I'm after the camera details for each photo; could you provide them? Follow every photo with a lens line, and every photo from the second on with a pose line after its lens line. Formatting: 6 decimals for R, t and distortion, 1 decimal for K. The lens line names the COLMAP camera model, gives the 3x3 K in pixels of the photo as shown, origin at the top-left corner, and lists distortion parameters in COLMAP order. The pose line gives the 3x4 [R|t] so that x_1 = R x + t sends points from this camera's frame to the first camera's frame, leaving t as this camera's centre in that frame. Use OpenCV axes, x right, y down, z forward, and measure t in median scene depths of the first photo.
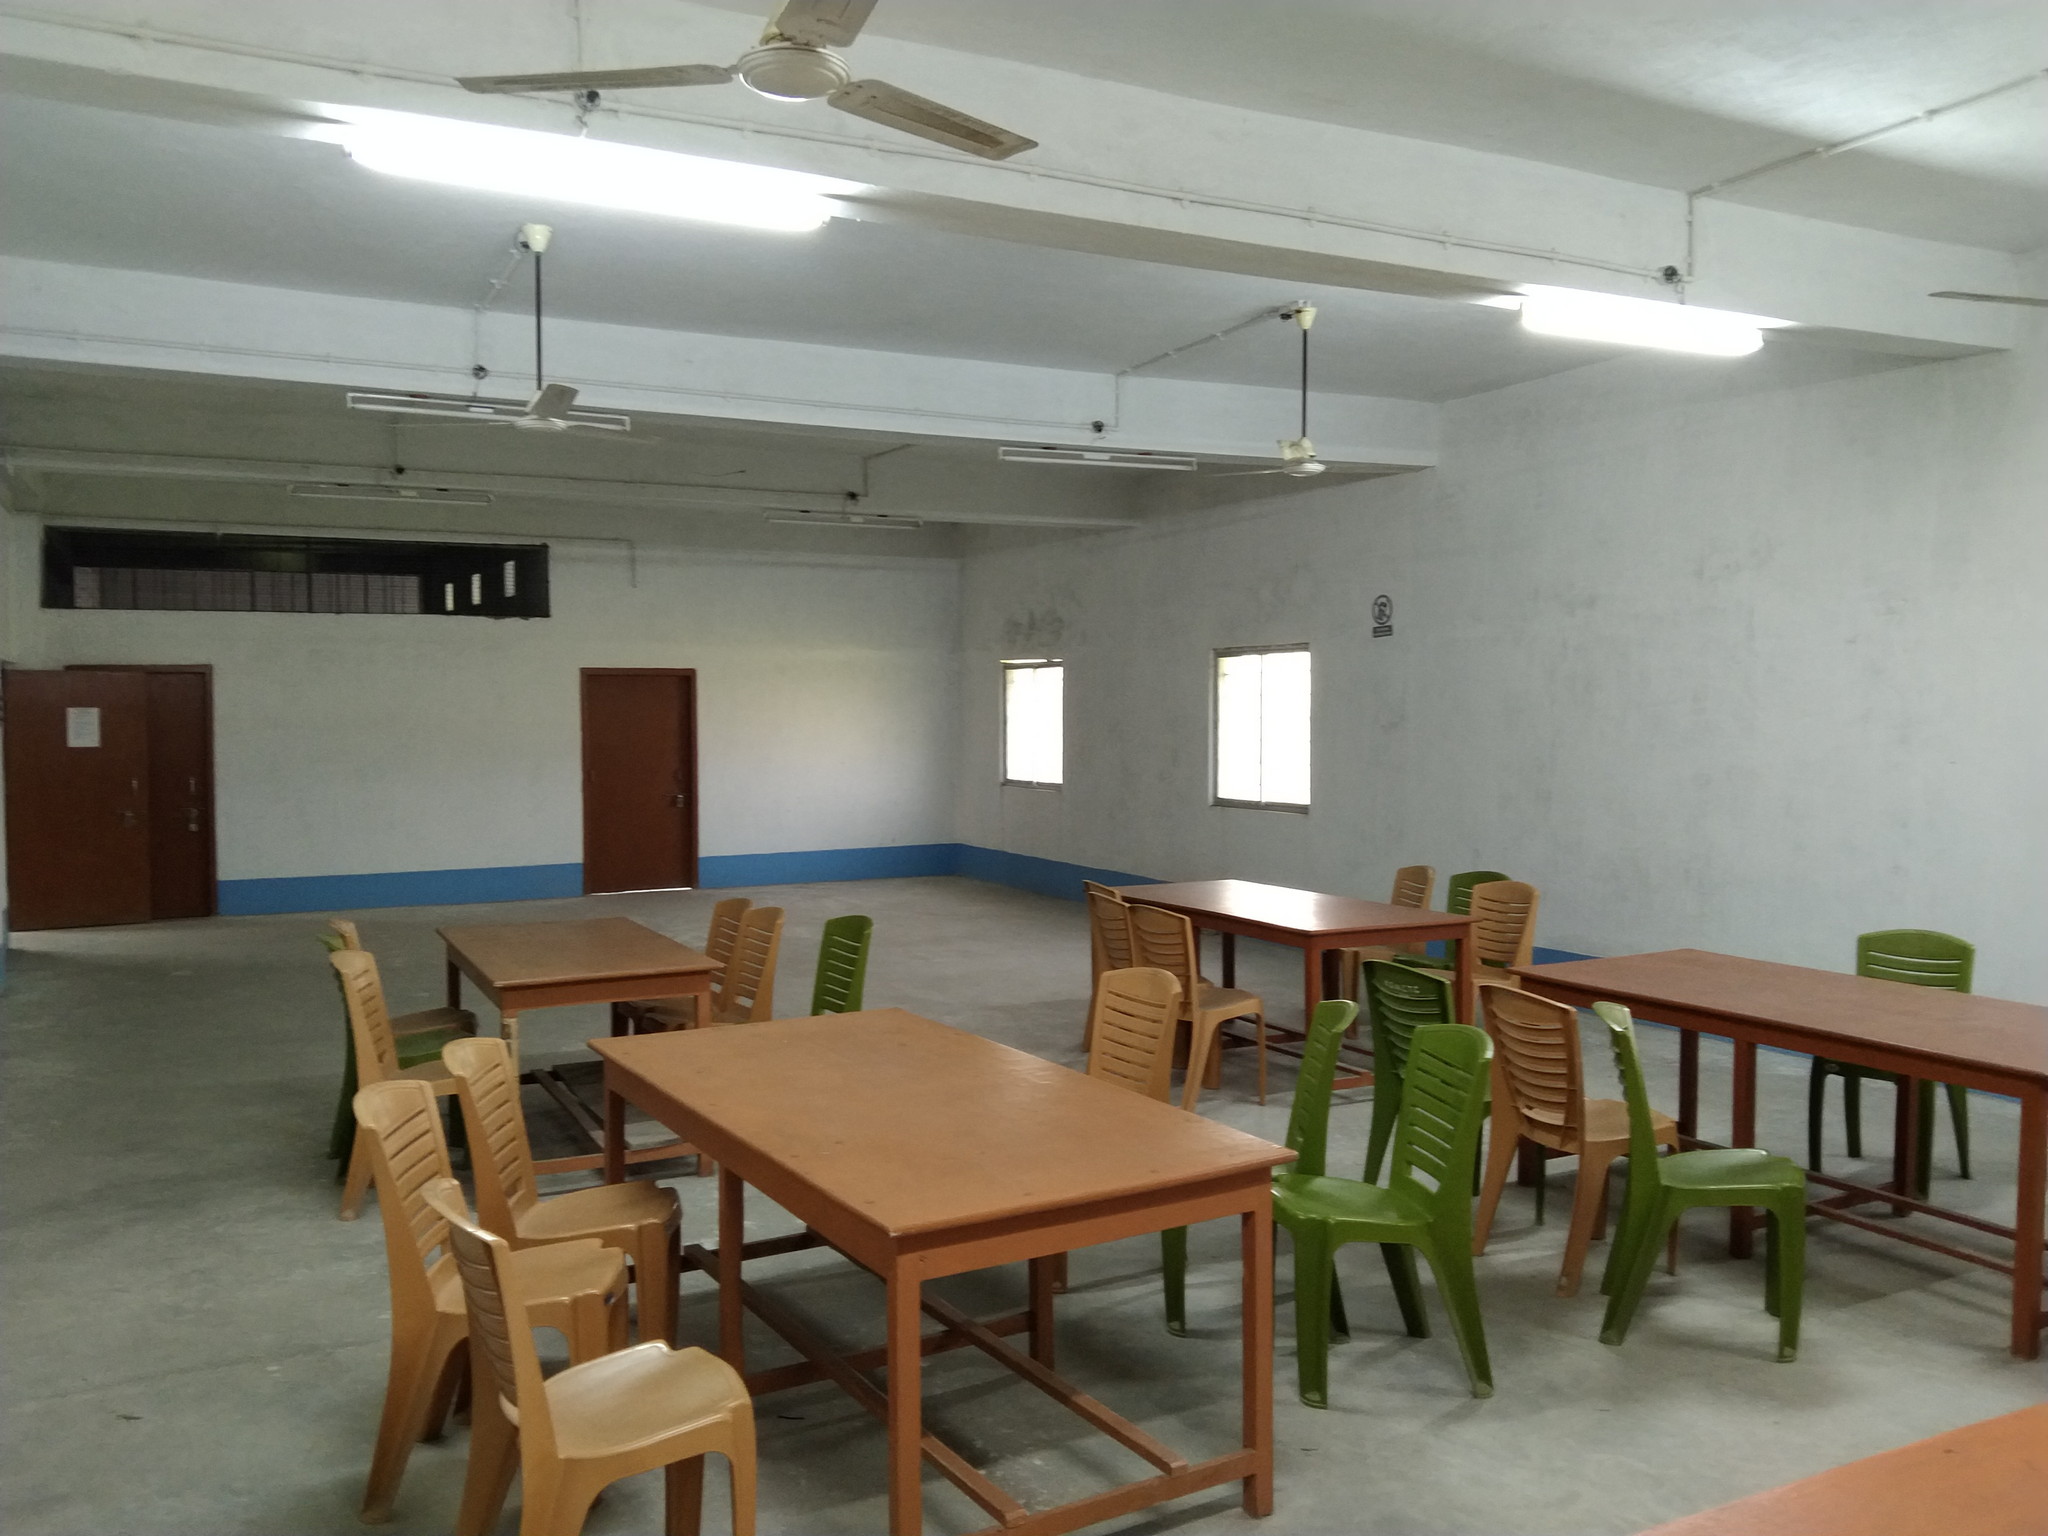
lens RADIAL K [[1693.0, 0, 1012.5], [0, 1693.0, 779.9], [0, 0, 1]] dist [0.147097, -0.329705]
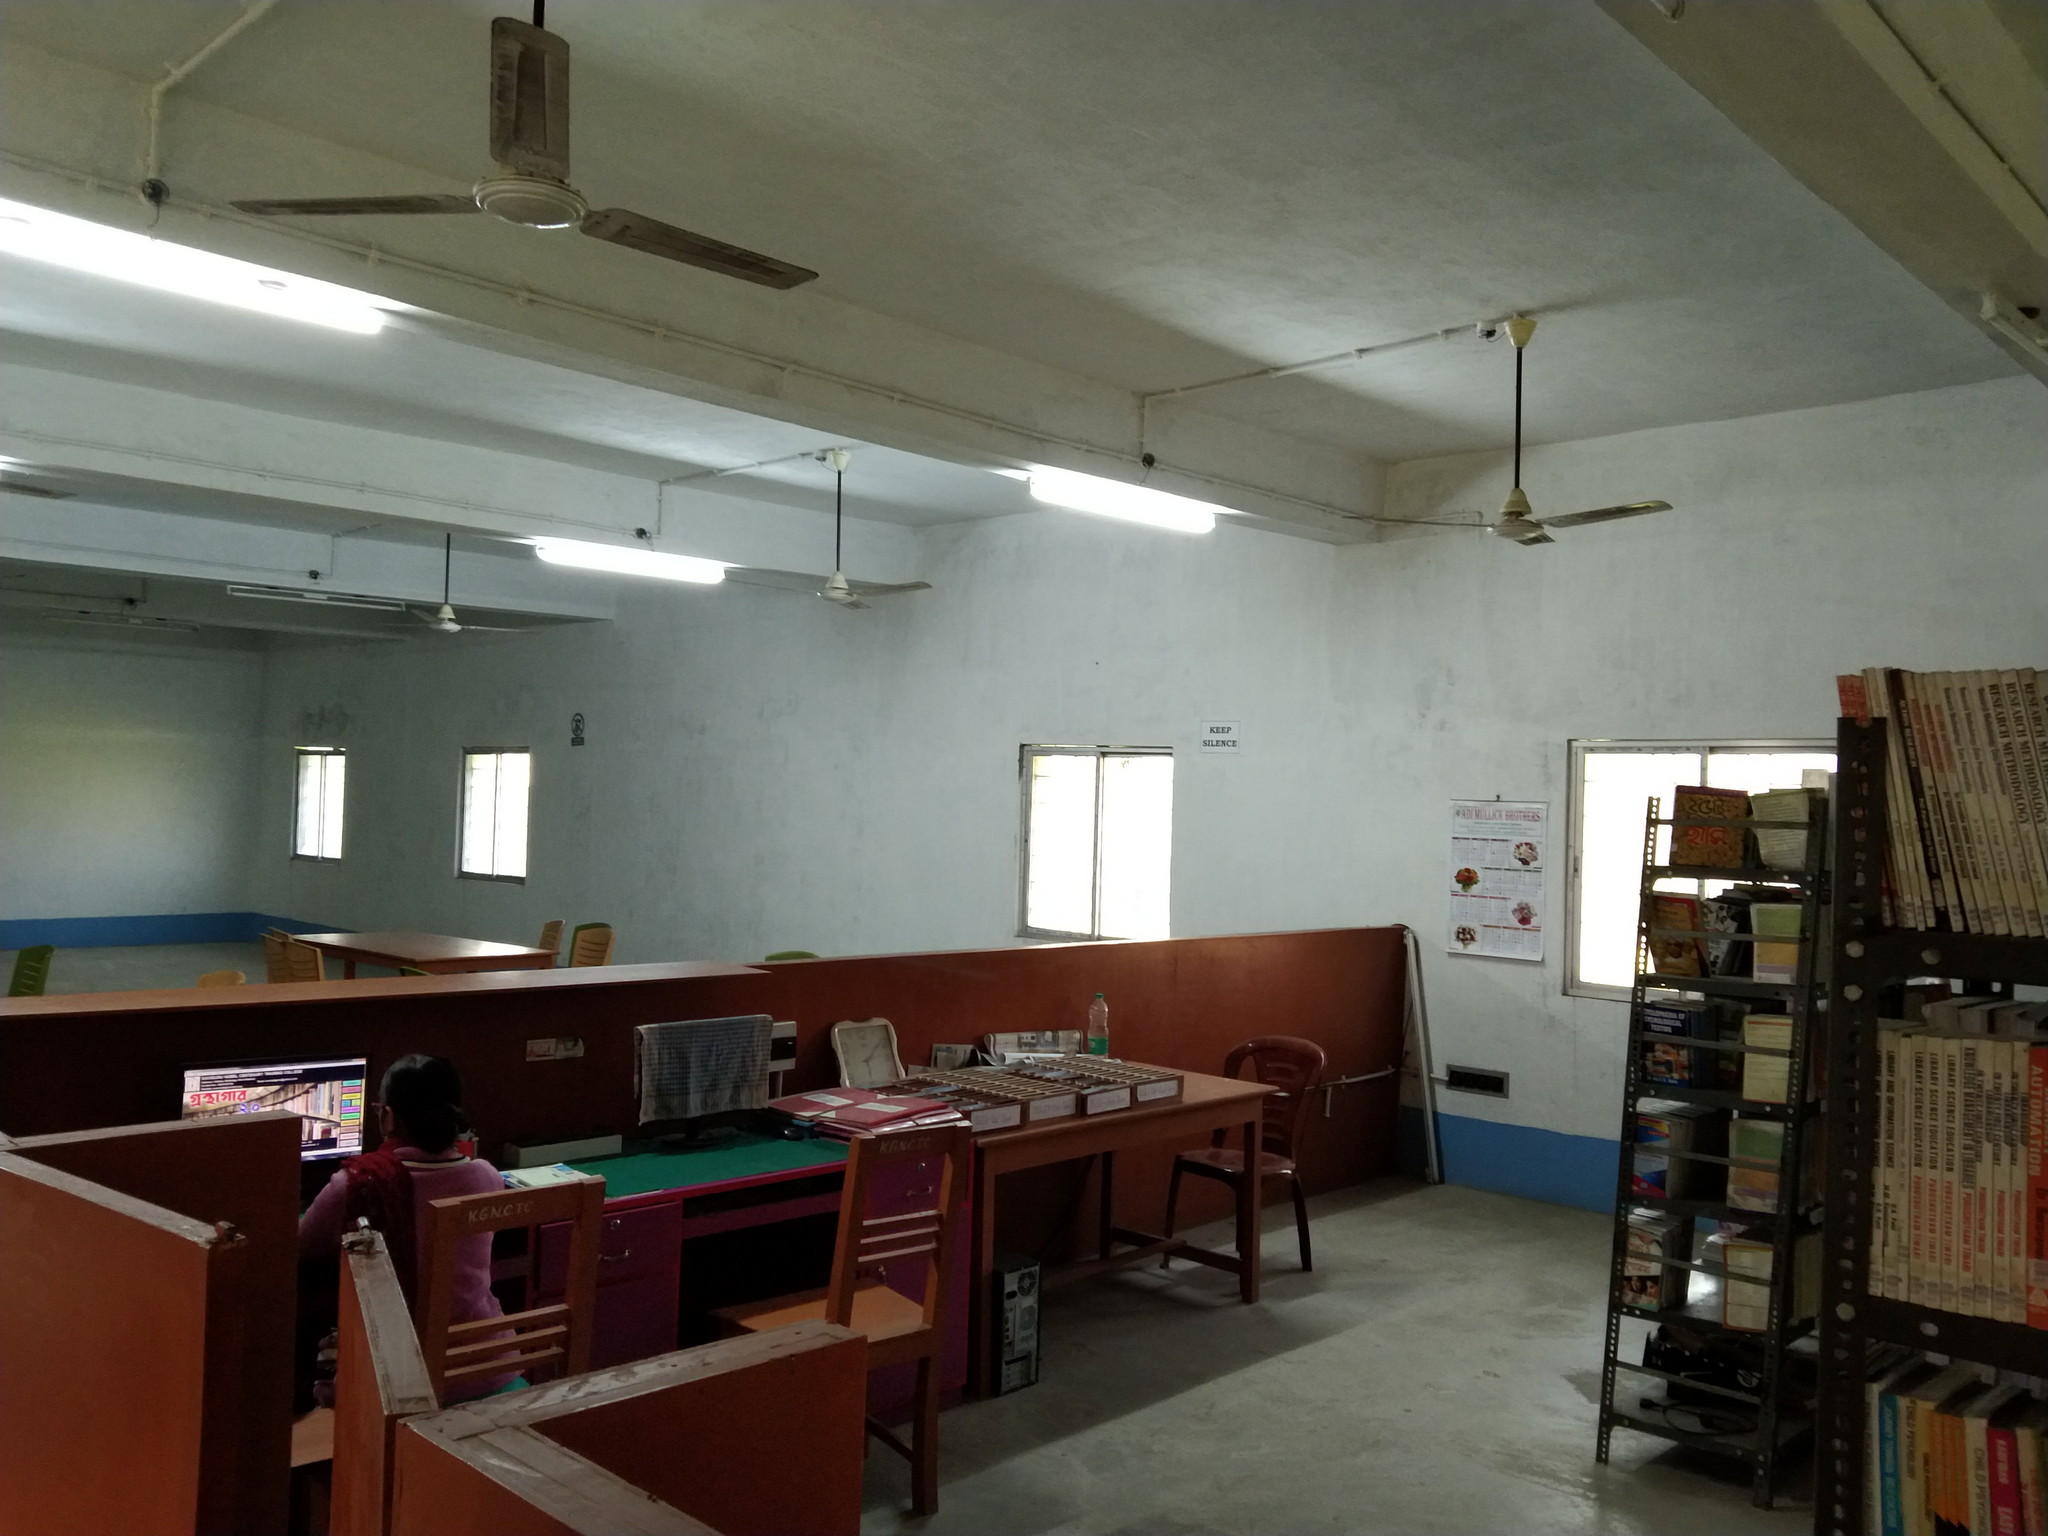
lens RADIAL K [[1693.0, 0, 1012.5], [0, 1693.0, 779.9], [0, 0, 1]] dist [0.147097, -0.329705]
pose [[0.946482, 0.033680, 0.320993, 0.102417], [-0.017164, 0.998386, -0.054144, 0.004985], [-0.322299, 0.045737, 0.945532, -0.282476]]
